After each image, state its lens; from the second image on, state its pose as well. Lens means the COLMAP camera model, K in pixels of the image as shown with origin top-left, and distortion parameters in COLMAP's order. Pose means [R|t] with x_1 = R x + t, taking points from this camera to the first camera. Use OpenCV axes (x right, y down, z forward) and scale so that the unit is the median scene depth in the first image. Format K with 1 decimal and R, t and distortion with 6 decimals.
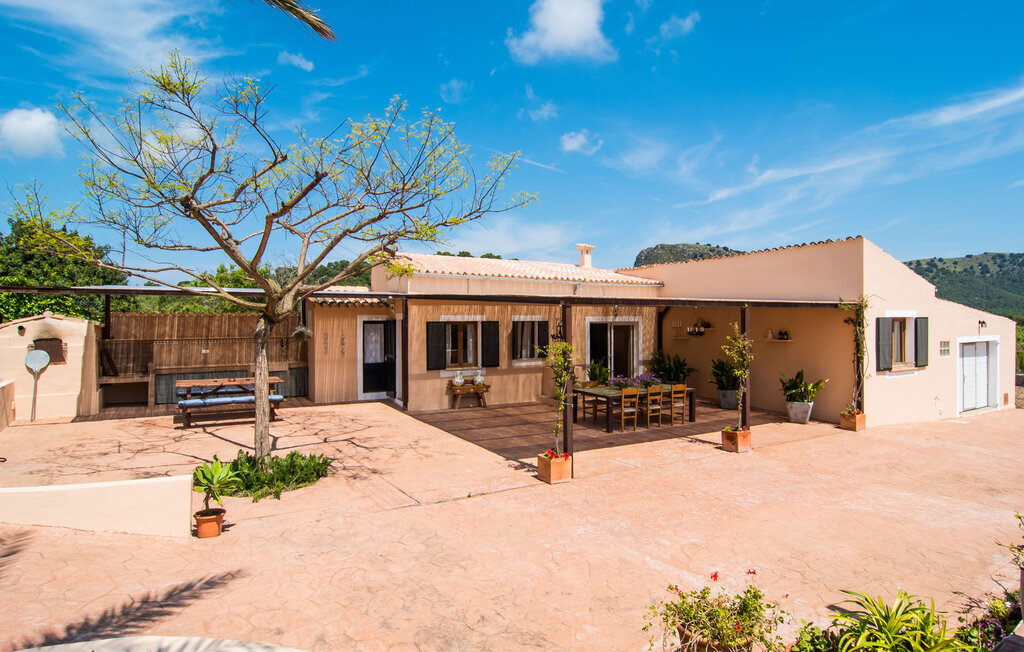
lens RADIAL K [[569.9, 0, 517.5], [0, 569.9, 325.1], [0, 0, 1]] dist [0.011924, -0.007705]
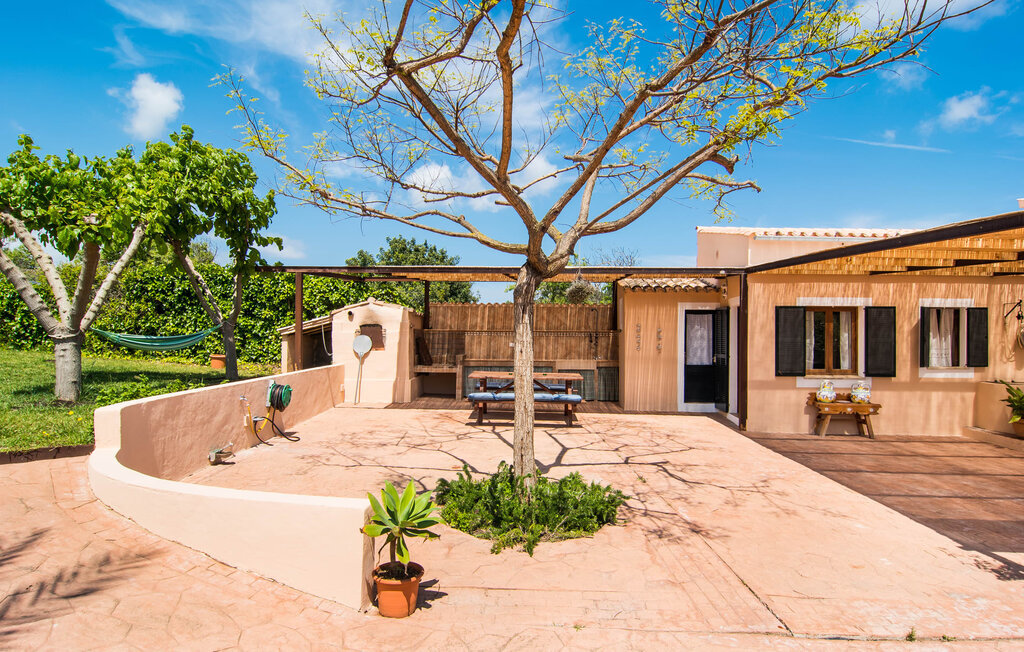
lens RADIAL K [[569.9, 0, 520.4], [0, 569.9, 334.2], [0, 0, 1]] dist [0.011924, -0.007705]
pose [[0.850586, 0.008156, -0.525773, -0.053479], [-0.014492, 0.999863, -0.007935, 0.035546], [0.525636, 0.014369, 0.850588, 0.223000]]
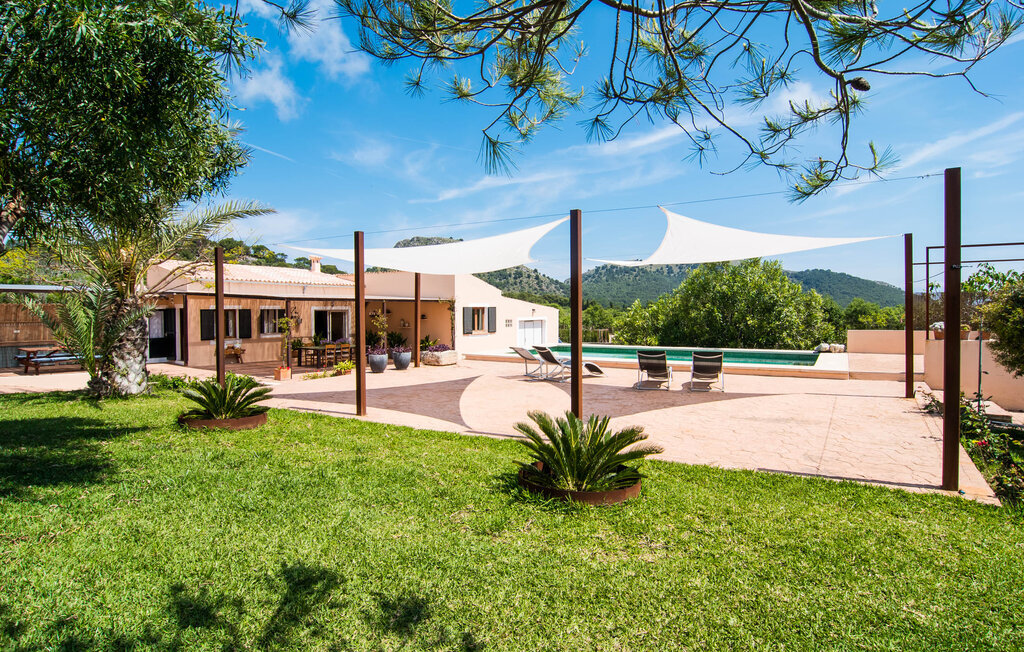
lens RADIAL K [[559.2, 0, 507.9], [0, 559.2, 316.4], [0, 0, 1]] dist [-0.005351, -0.007447]
pose [[0.902872, -0.005720, 0.429872, -0.054700], [0.004953, 0.999984, 0.002905, 0.012457], [-0.429882, -0.000493, 0.902885, -0.678637]]
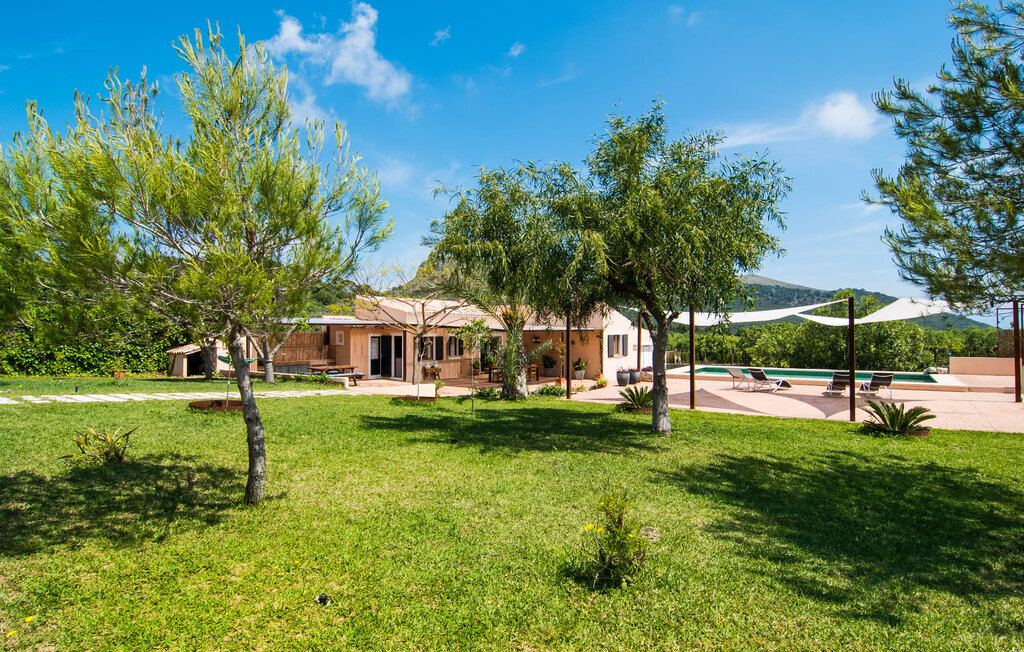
lens RADIAL K [[559.2, 0, 498.5], [0, 559.2, 329.6], [0, 0, 1]] dist [-0.005351, -0.007447]
pose [[0.921162, 0.000716, 0.389178, -0.609396], [0.002023, 0.999976, -0.006628, -0.017169], [-0.389174, 0.006893, 0.921139, -0.851228]]
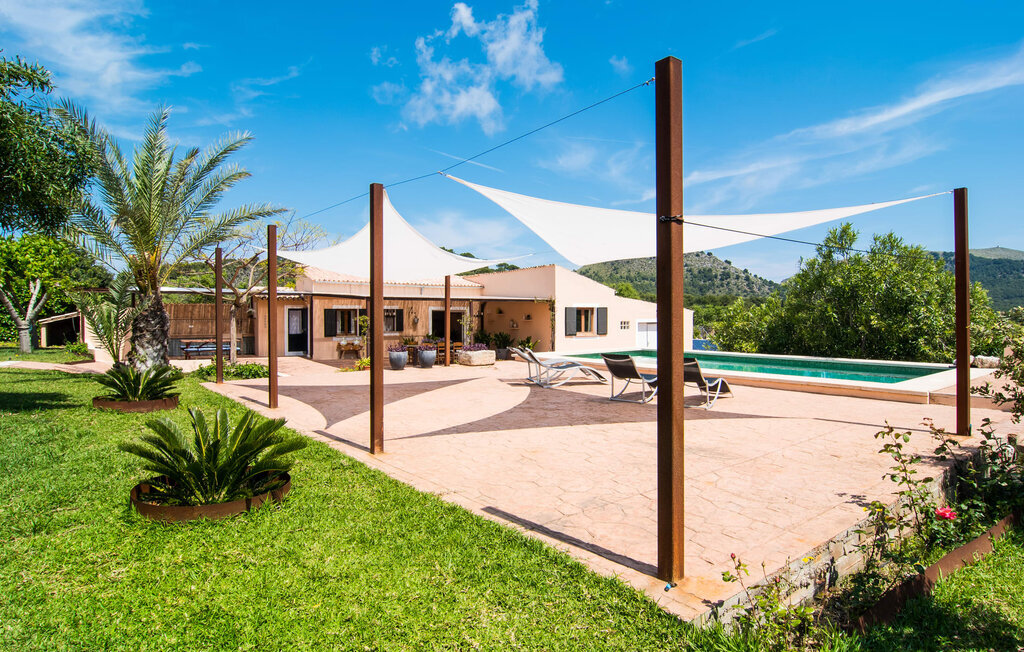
lens RADIAL K [[559.2, 0, 504.2], [0, 559.2, 333.5], [0, 0, 1]] dist [-0.005351, -0.007447]
pose [[0.996184, -0.000409, 0.087283, 0.220538], [-0.001955, 0.999634, 0.026988, 0.020561], [-0.087262, -0.027055, 0.995818, -0.691316]]
